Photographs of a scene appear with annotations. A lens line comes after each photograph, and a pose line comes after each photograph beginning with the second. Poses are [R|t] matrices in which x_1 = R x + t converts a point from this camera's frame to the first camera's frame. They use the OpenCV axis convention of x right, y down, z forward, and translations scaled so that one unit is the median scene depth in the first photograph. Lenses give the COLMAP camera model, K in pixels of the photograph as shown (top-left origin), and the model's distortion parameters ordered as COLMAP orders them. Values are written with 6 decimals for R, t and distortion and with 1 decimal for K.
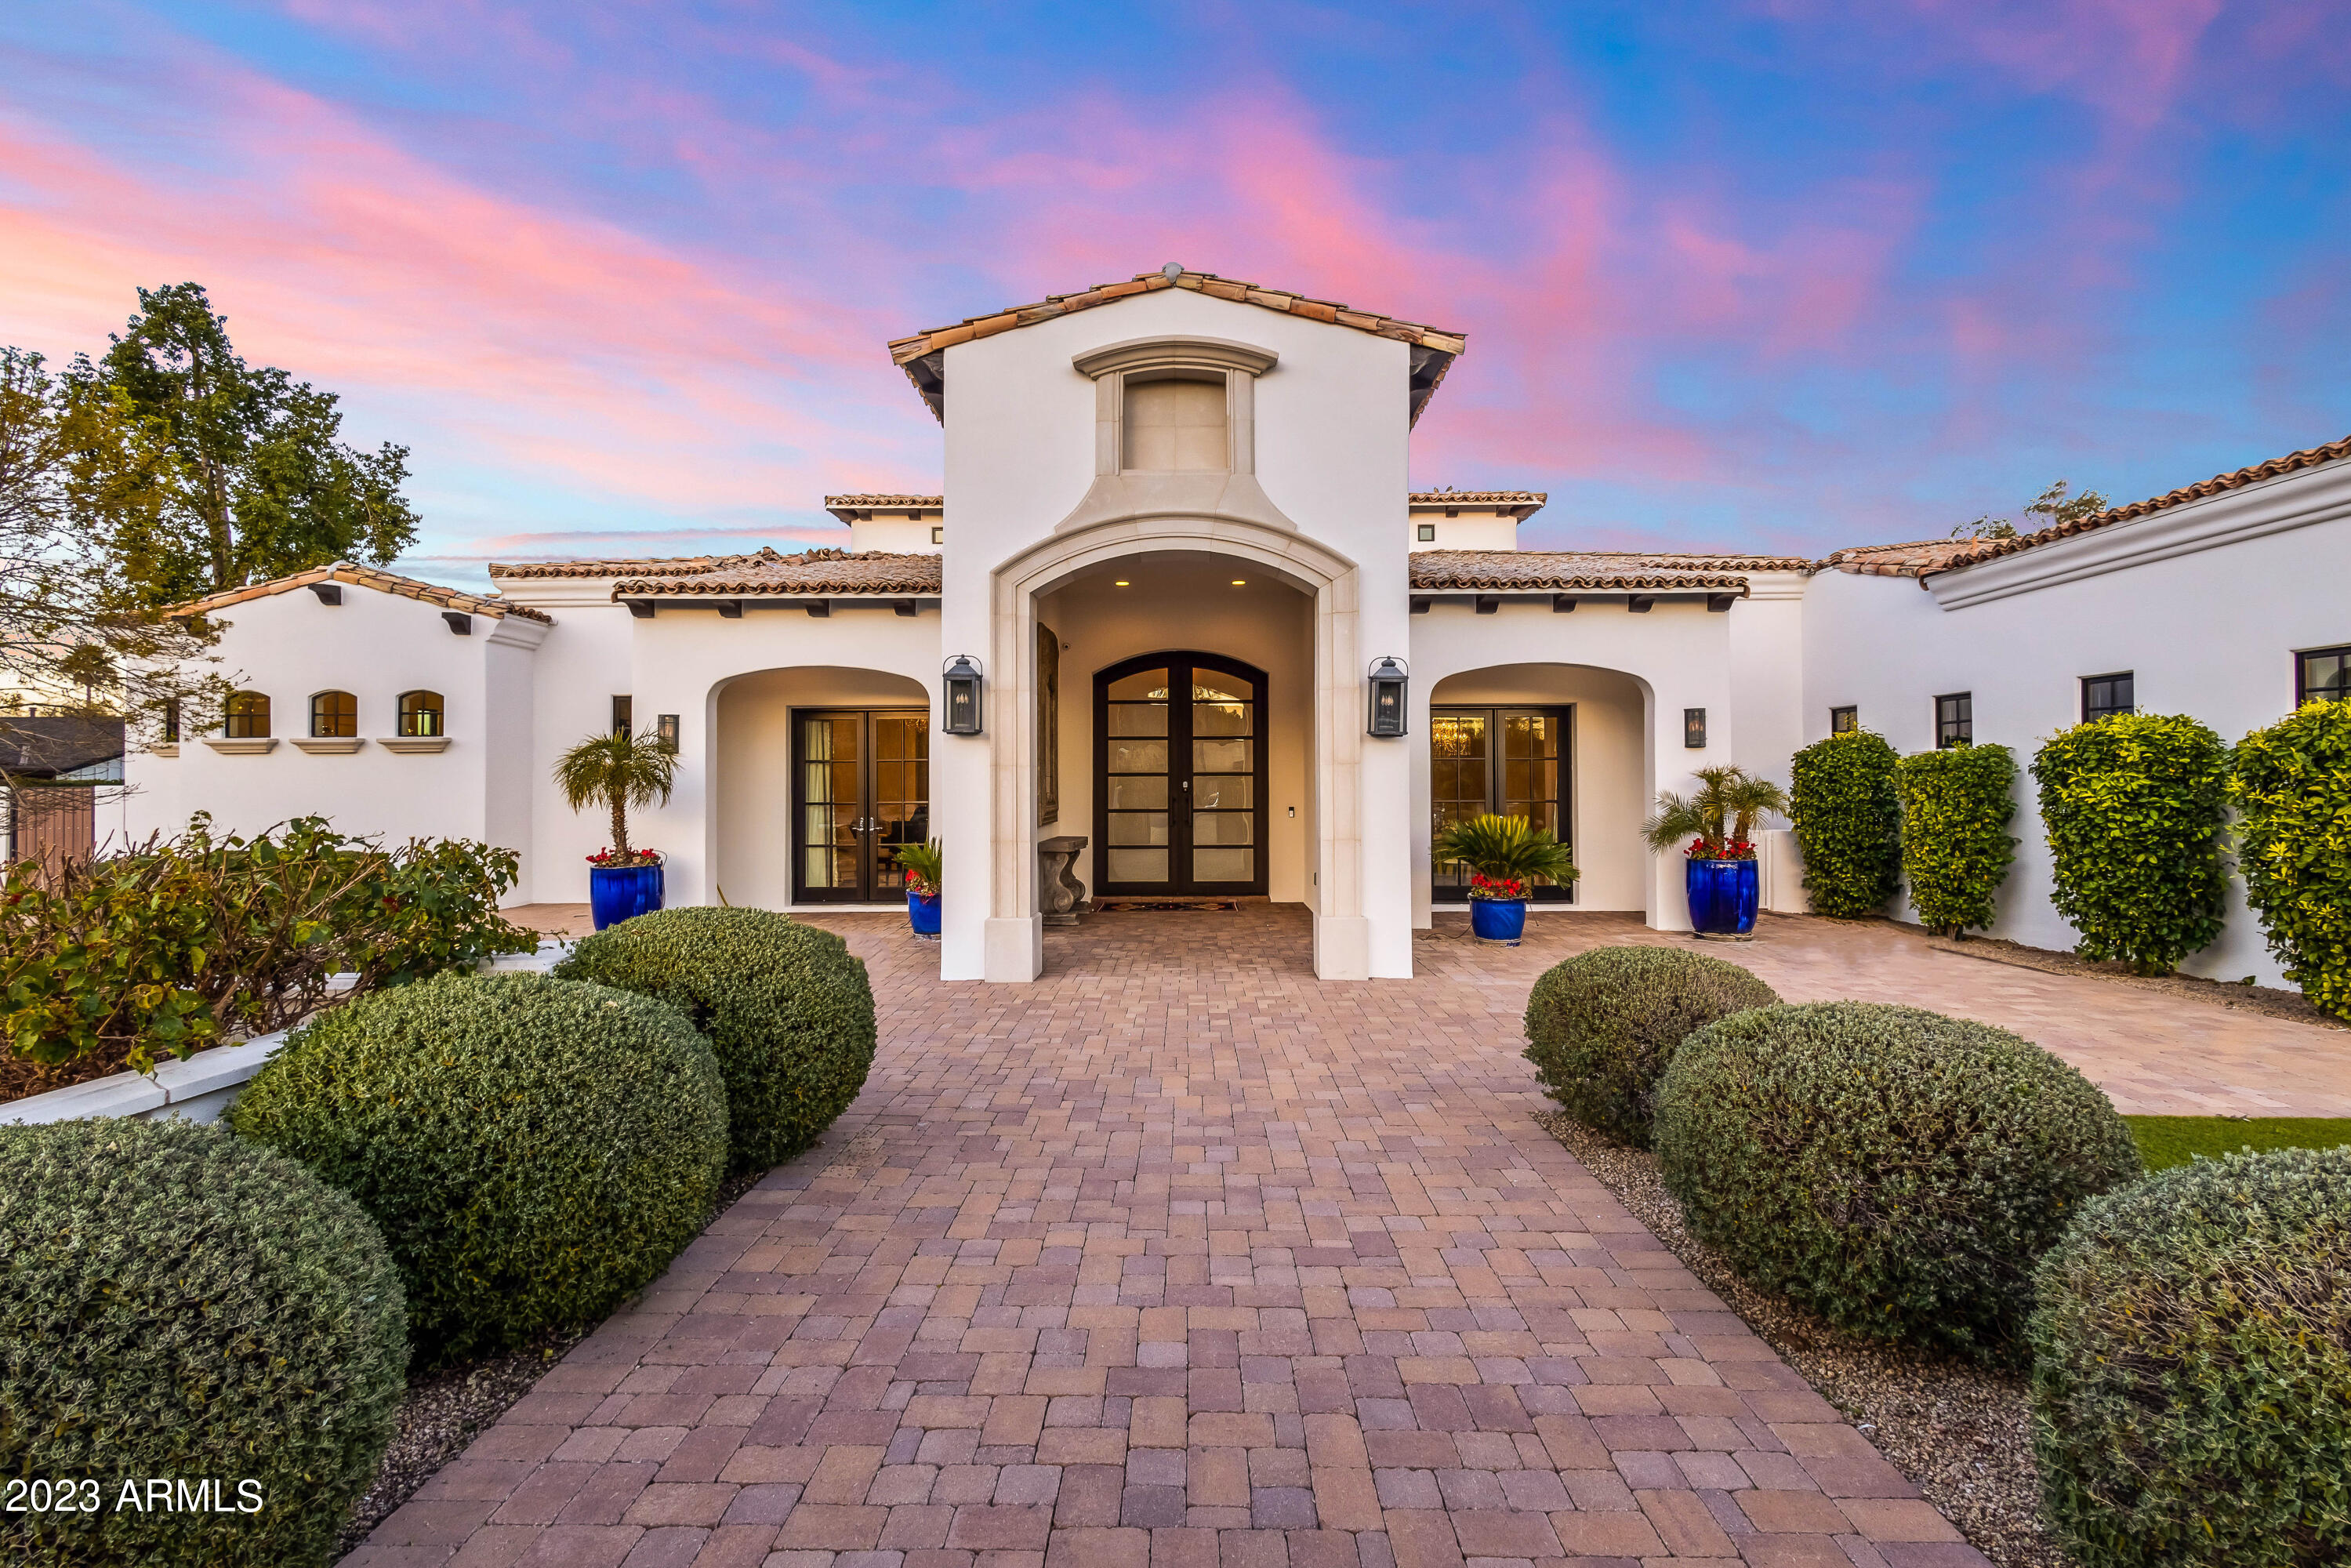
lens RADIAL K [[1091.6, 0, 1175.5], [0, 1091.6, 784.0], [0, 0, 1]] dist [0.002090, 0.000315]
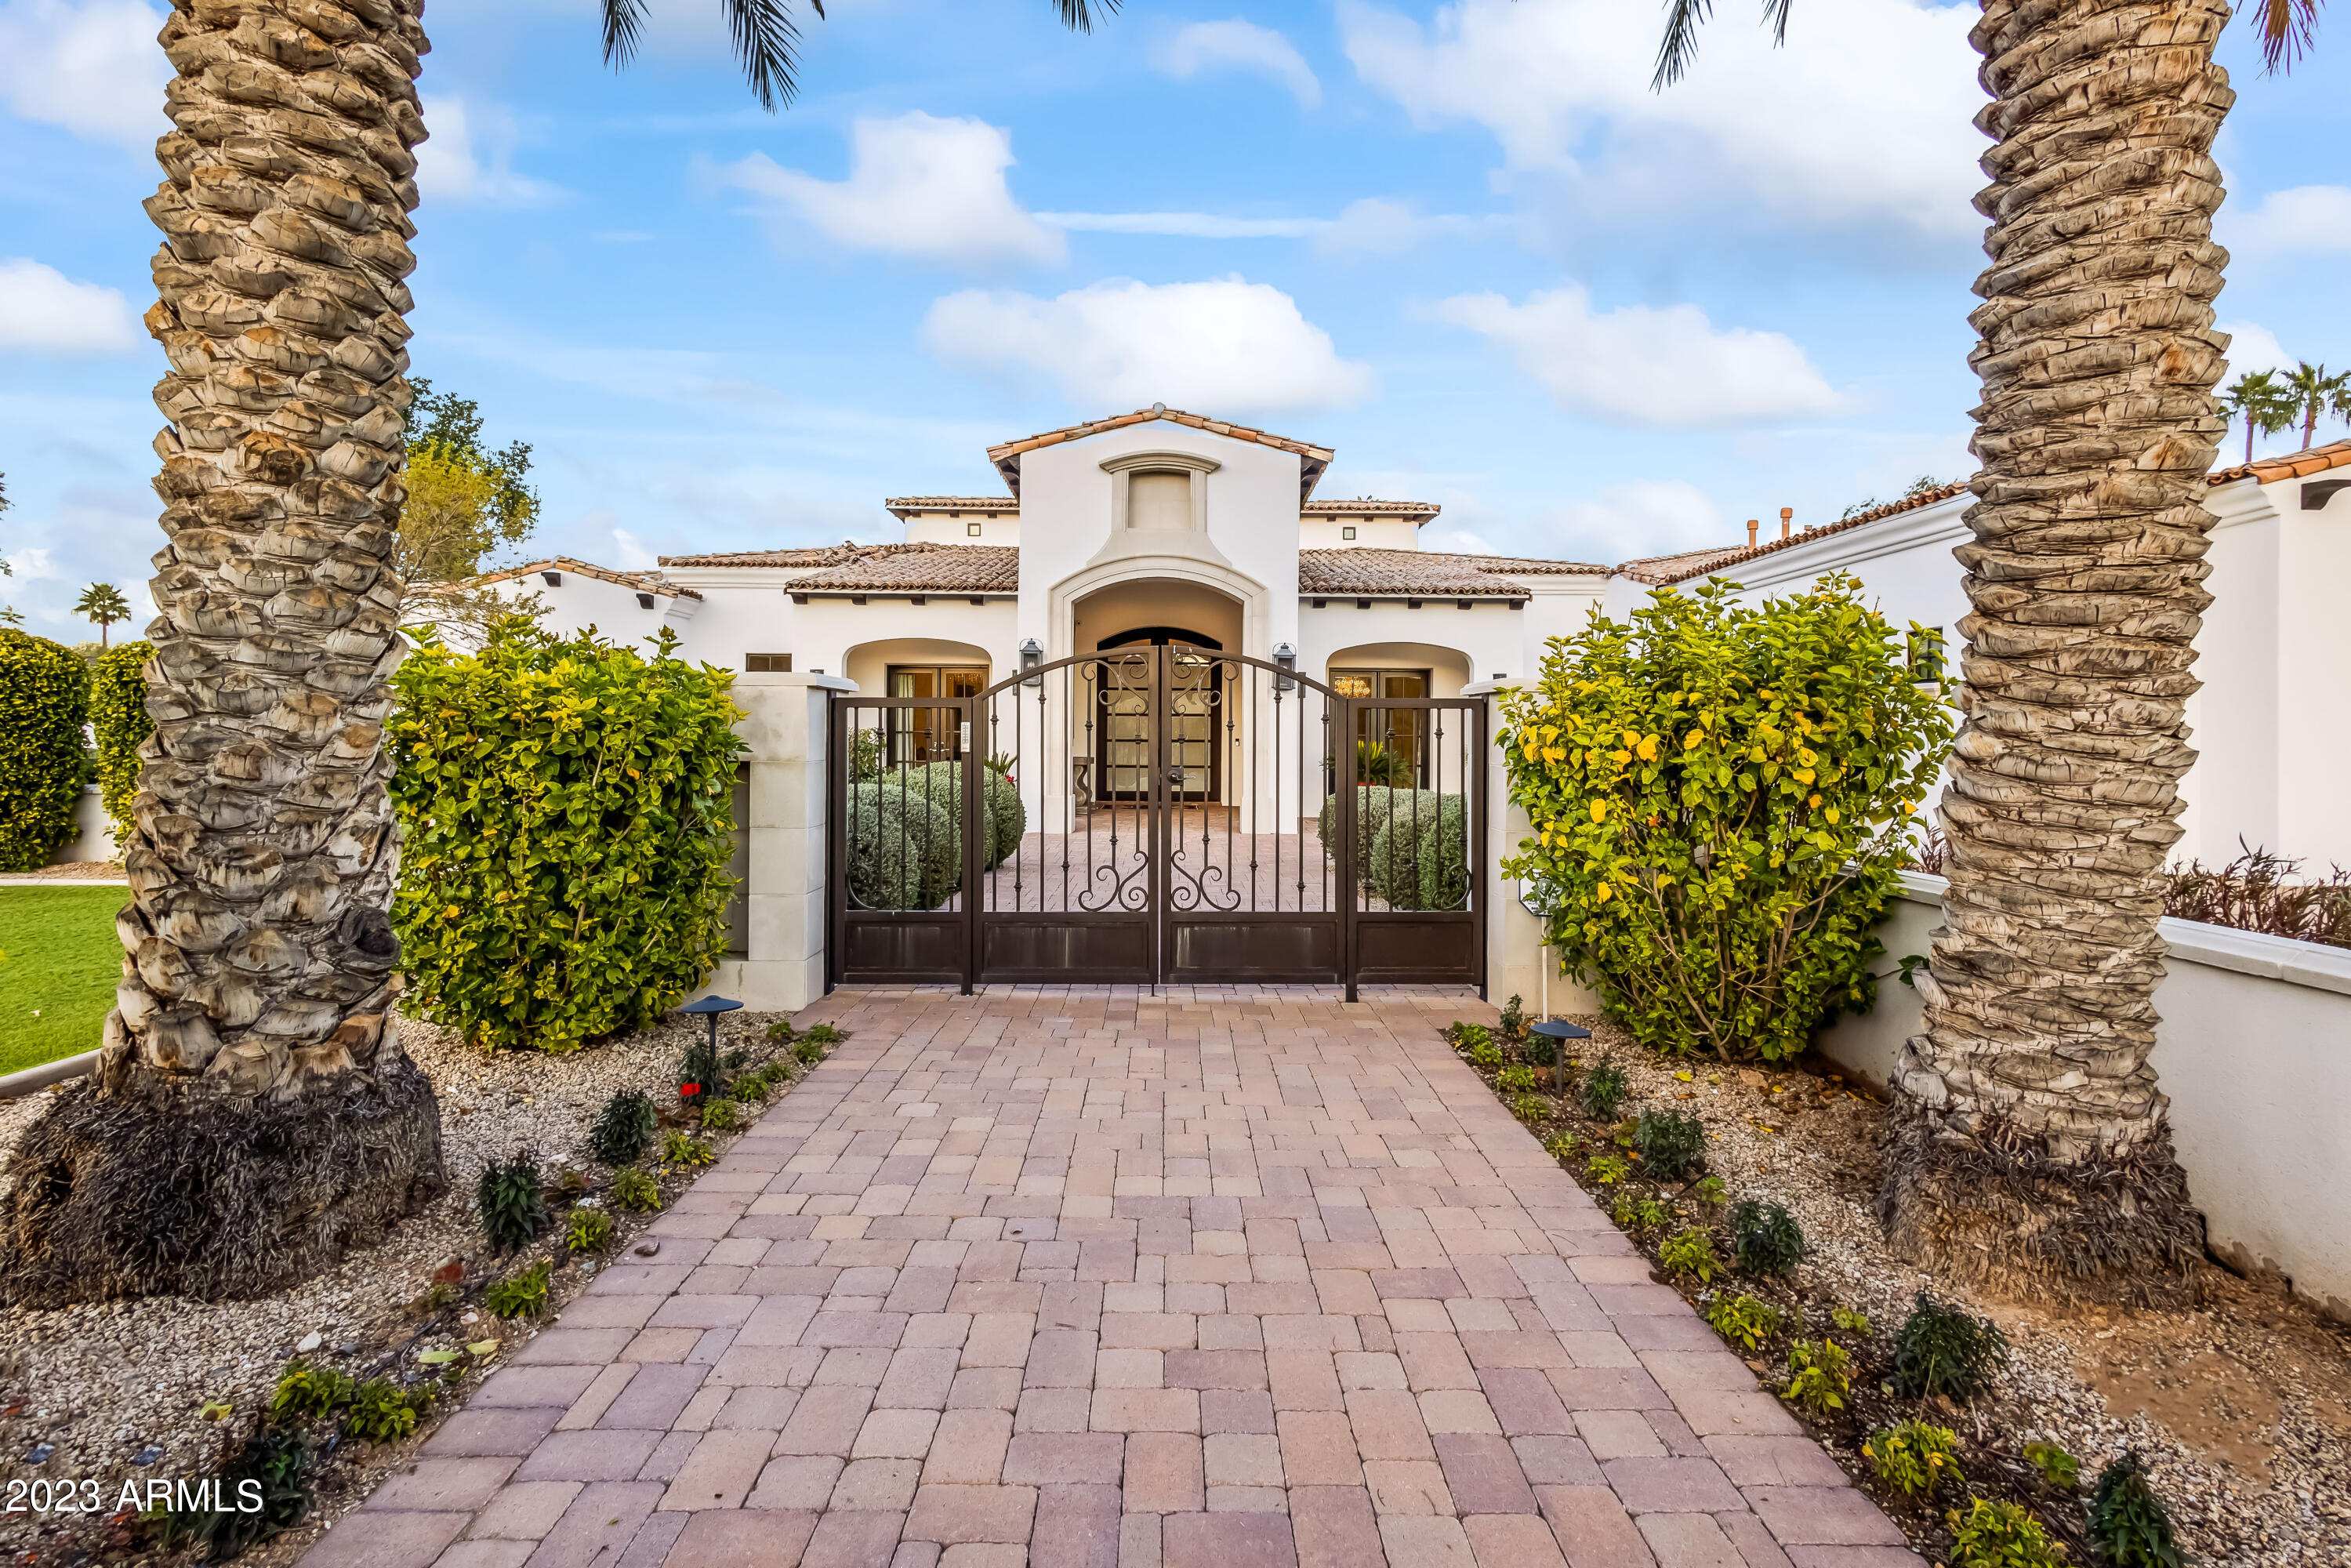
lens RADIAL K [[1090.5, 0, 1164.1], [0, 1090.5, 726.1], [0, 0, 1]] dist [0.002339, 0.000384]
pose [[0.999843, 0.011490, 0.013499, -0.008990], [-0.011400, 0.999912, -0.006747, 0.018856], [-0.013576, 0.006592, 0.999886, -0.504354]]
